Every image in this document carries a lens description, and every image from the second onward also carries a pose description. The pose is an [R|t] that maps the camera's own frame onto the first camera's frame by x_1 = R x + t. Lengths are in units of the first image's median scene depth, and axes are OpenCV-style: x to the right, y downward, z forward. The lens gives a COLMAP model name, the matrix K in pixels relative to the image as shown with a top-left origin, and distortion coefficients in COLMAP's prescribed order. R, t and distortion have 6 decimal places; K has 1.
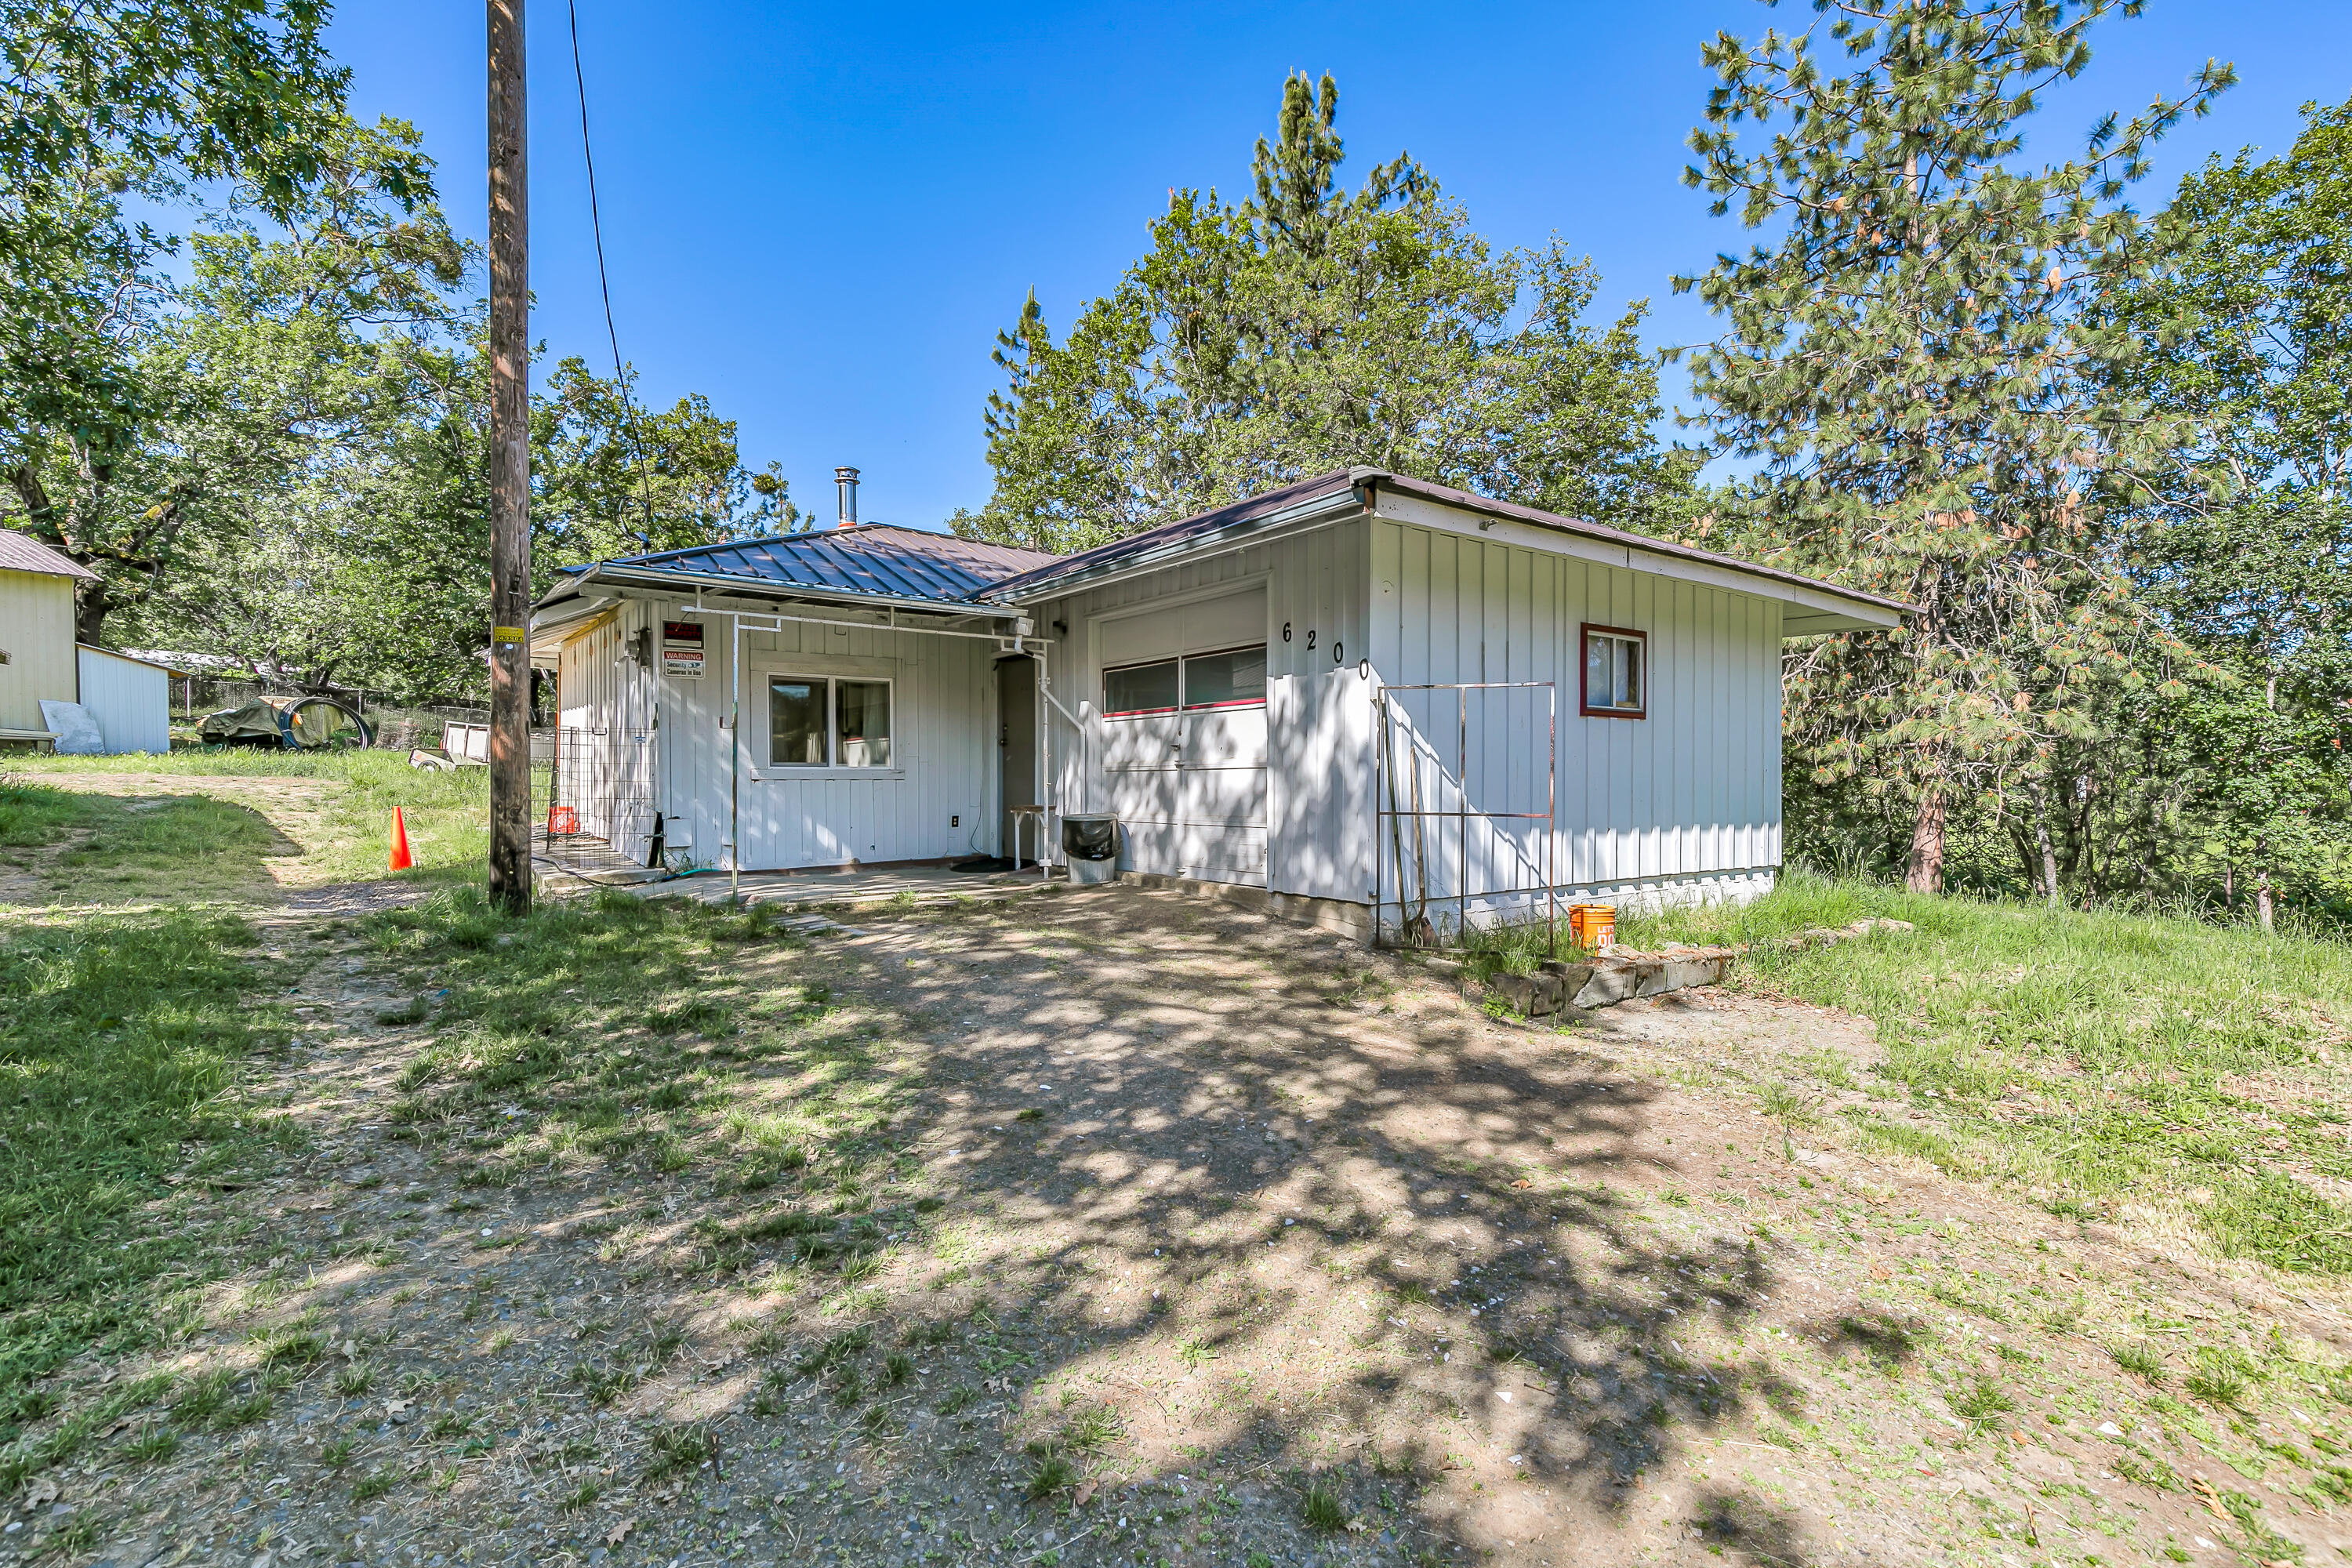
lens RADIAL K [[1090.0, 0, 1187.7], [0, 1090.0, 777.6], [0, 0, 1]] dist [0.014213, -0.002589]
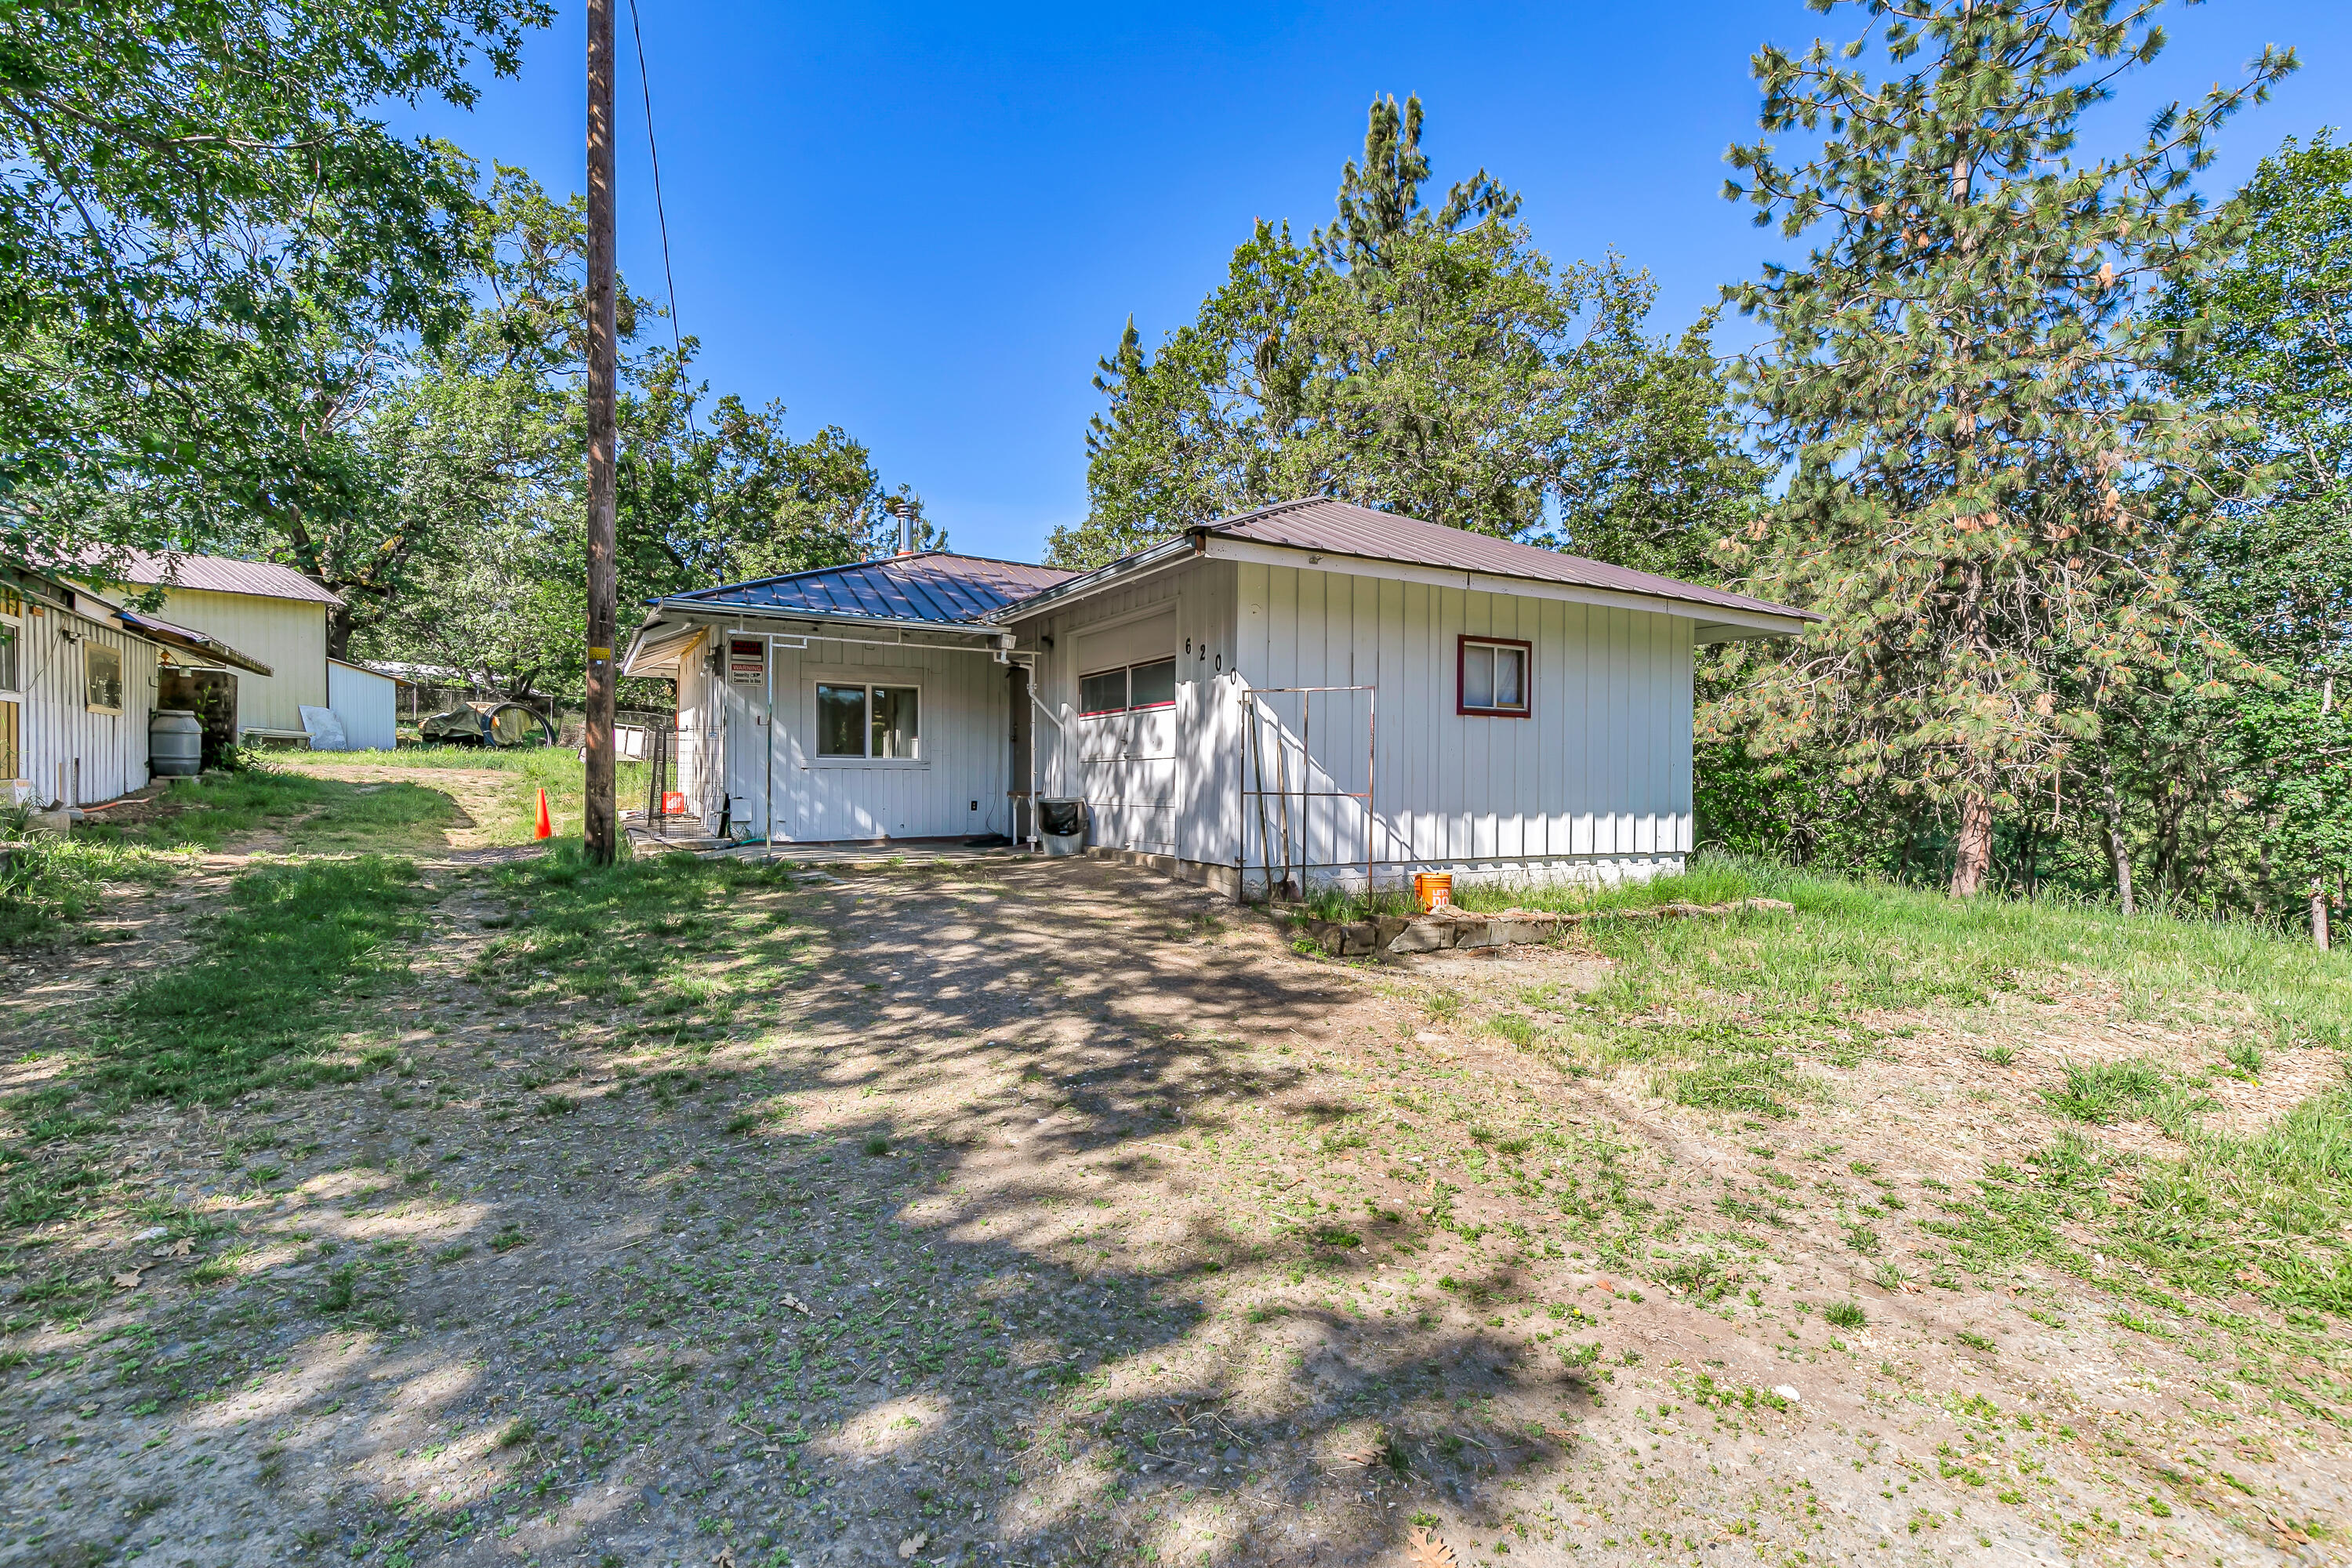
lens RADIAL K [[1090.0, 0, 1189.1], [0, 1090.0, 781.0], [0, 0, 1]] dist [0.014213, -0.002589]
pose [[0.991717, 0.007053, -0.128249, 0.108248], [-0.007183, 0.999974, -0.000544, 0.007949], [0.128242, 0.001461, 0.991742, -0.091185]]
